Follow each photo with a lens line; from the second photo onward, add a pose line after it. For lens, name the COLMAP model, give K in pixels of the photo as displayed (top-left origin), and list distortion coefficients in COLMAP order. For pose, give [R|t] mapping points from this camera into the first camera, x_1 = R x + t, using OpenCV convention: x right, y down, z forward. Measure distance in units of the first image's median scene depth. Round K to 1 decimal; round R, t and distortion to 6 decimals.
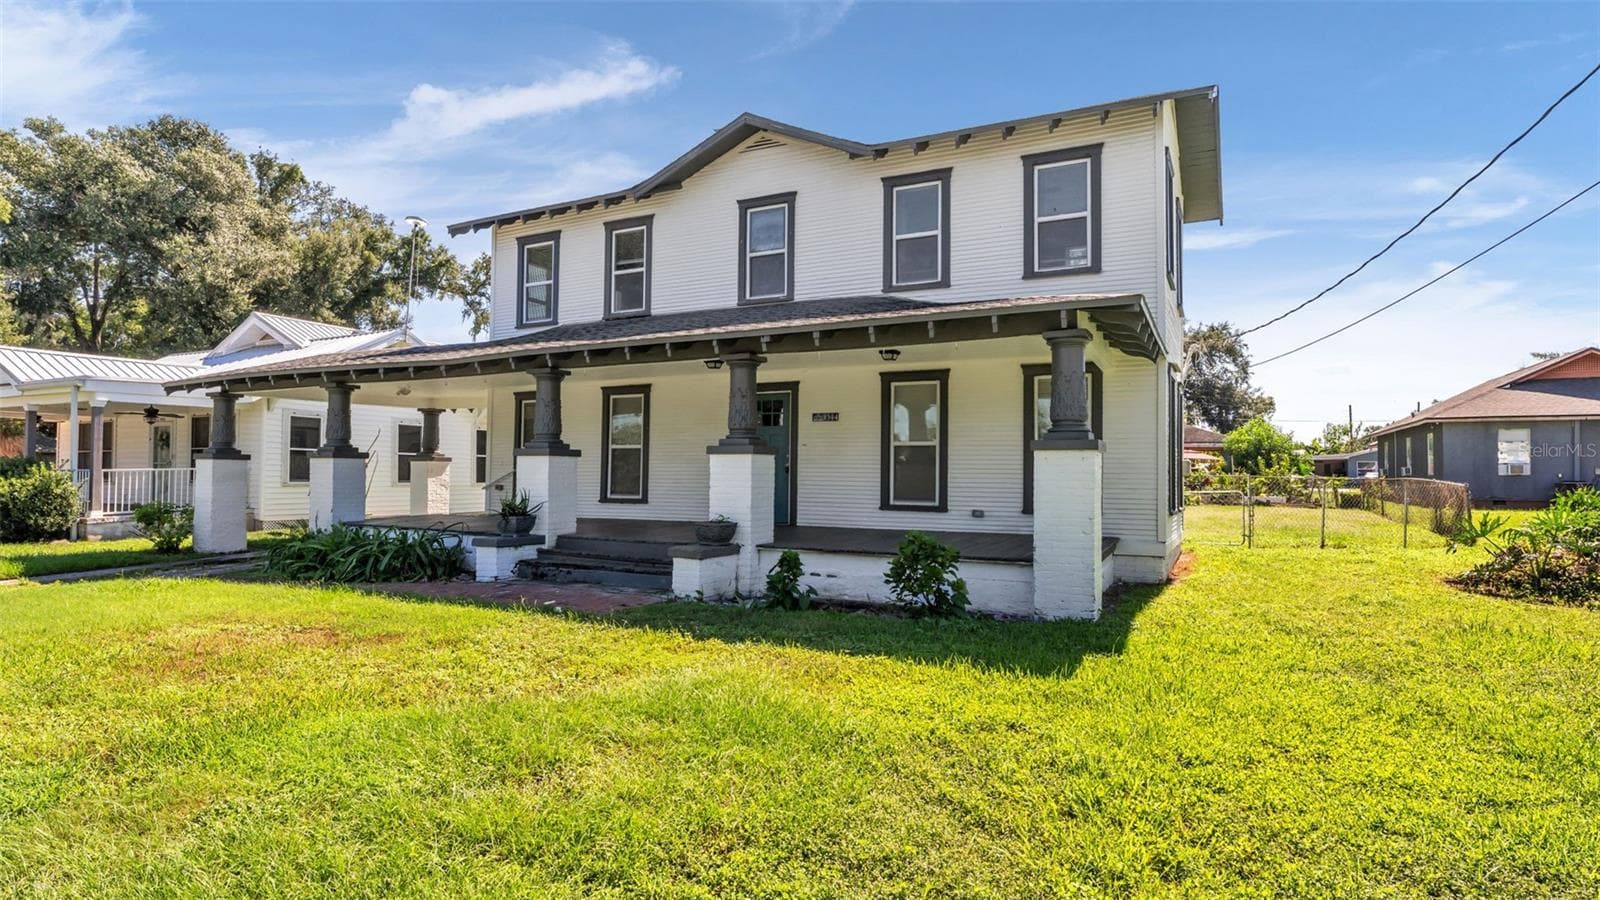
lens RADIAL K [[755.3, 0, 800.0], [0, 755.3, 450.0], [0, 0, 1]] dist [0.000926, -0.000026]
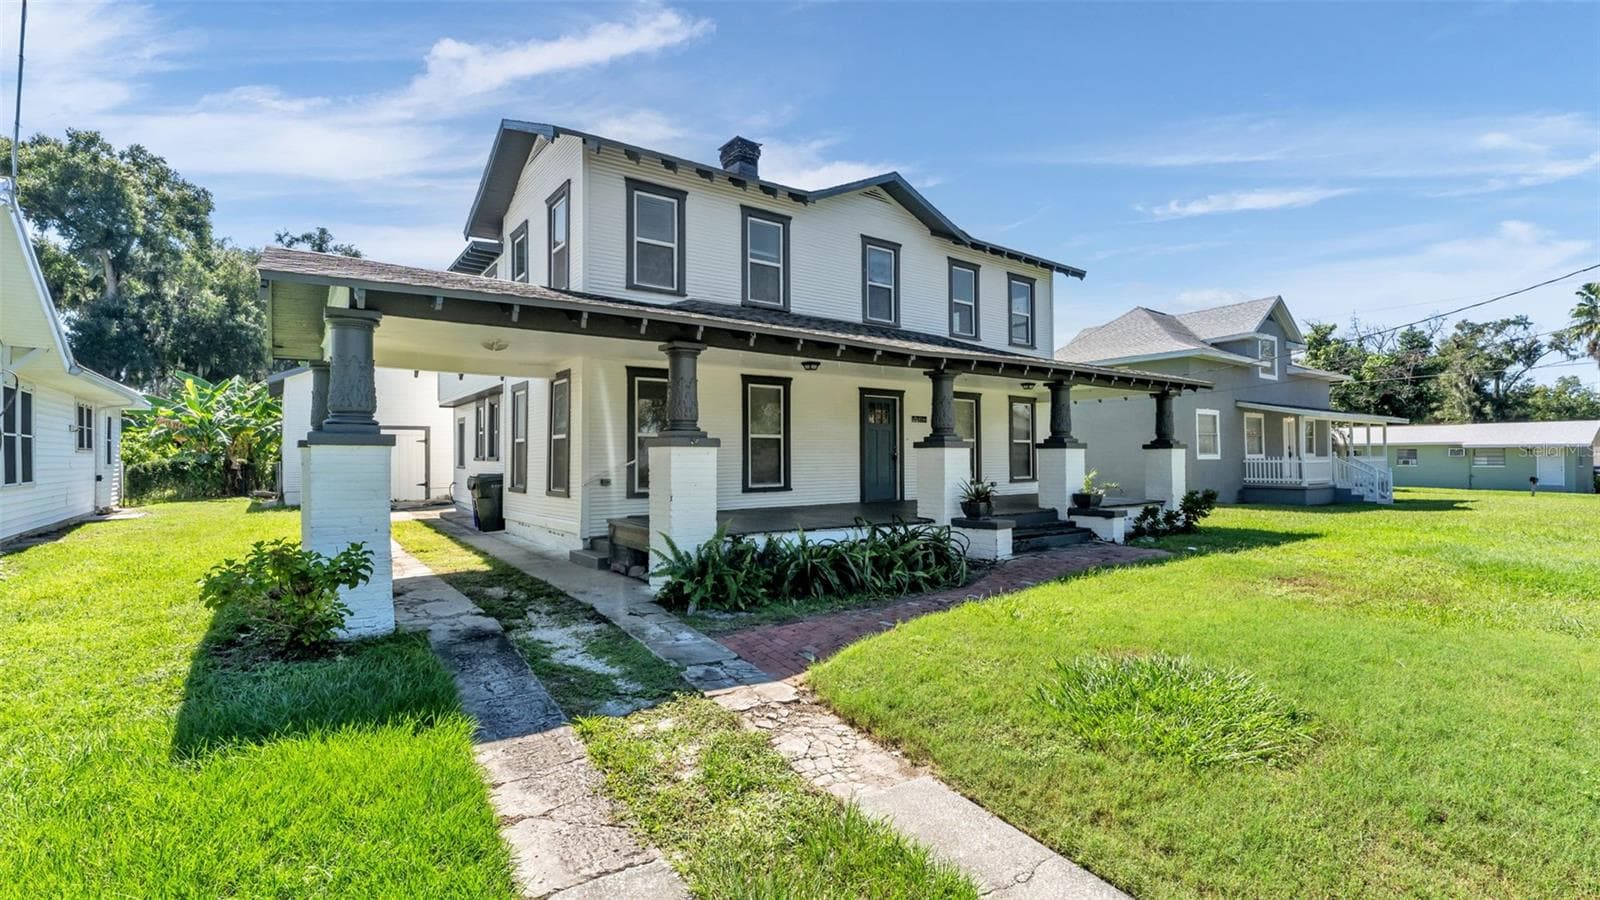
lens RADIAL K [[755.3, 0, 800.0], [0, 755.3, 450.0], [0, 0, 1]] dist [0.000926, -0.000026]
pose [[0.450717, 0.003425, 0.892660, -1.427541], [-0.017921, 0.999826, 0.005213, 0.010034], [-0.892487, -0.018347, 0.450700, 0.643229]]
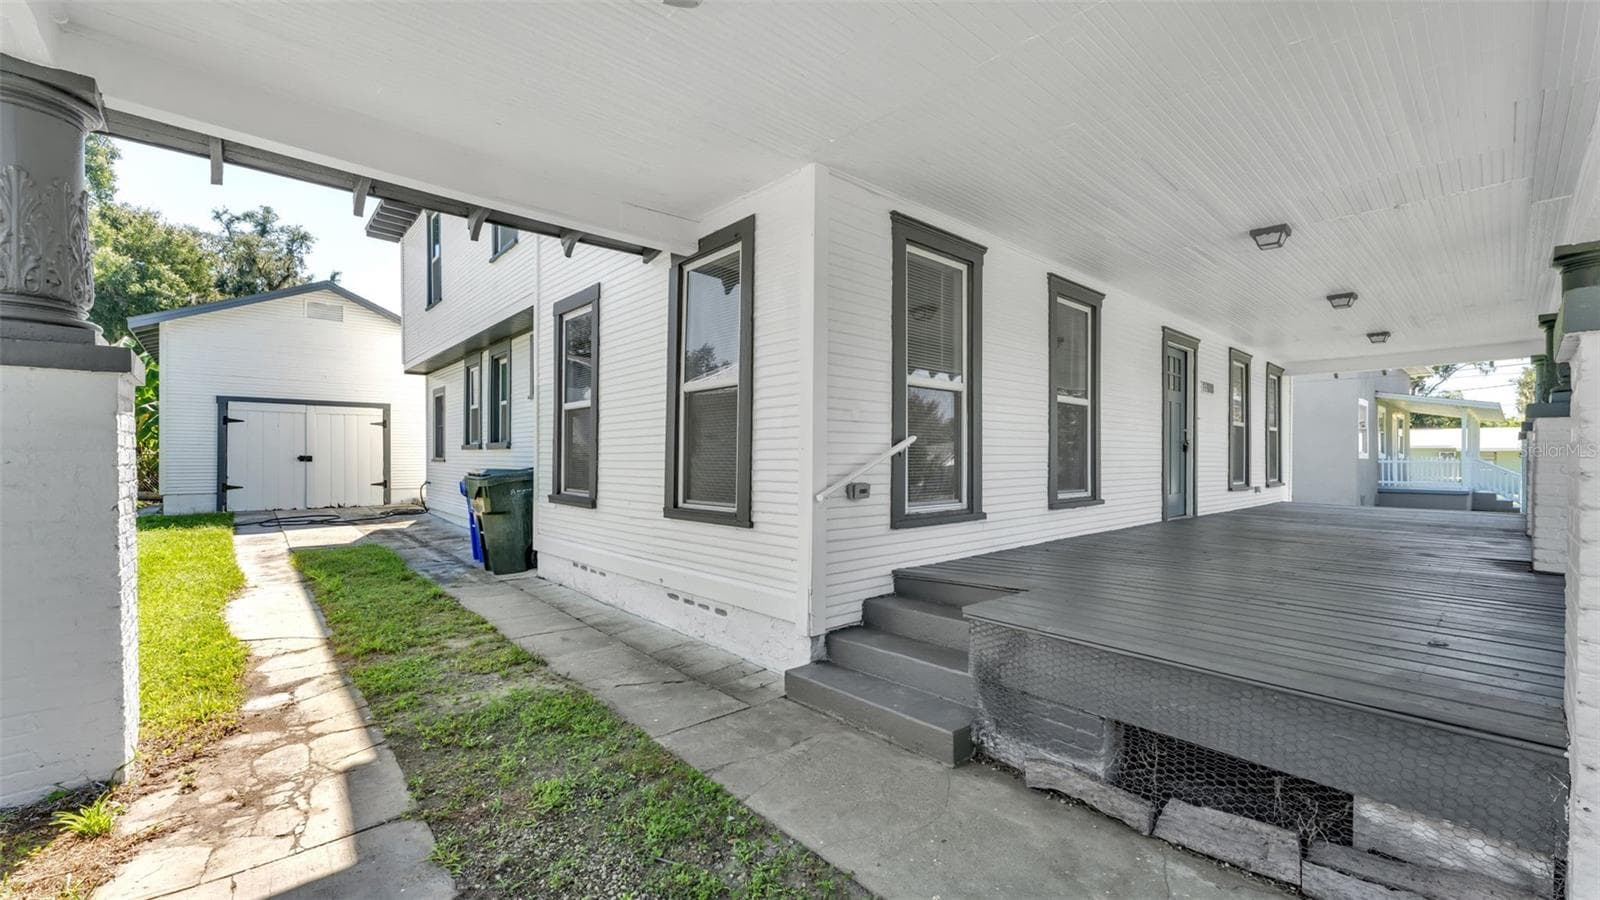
lens RADIAL K [[648.6, 0, 790.3], [0, 648.6, 467.2], [0, 0, 1]] dist [0.002721, 0.000134]
pose [[0.361159, -0.014773, 0.932387, -0.928888], [-0.027902, 0.999256, 0.026640, 0.045601], [-0.932087, -0.035637, 0.360478, 1.305539]]
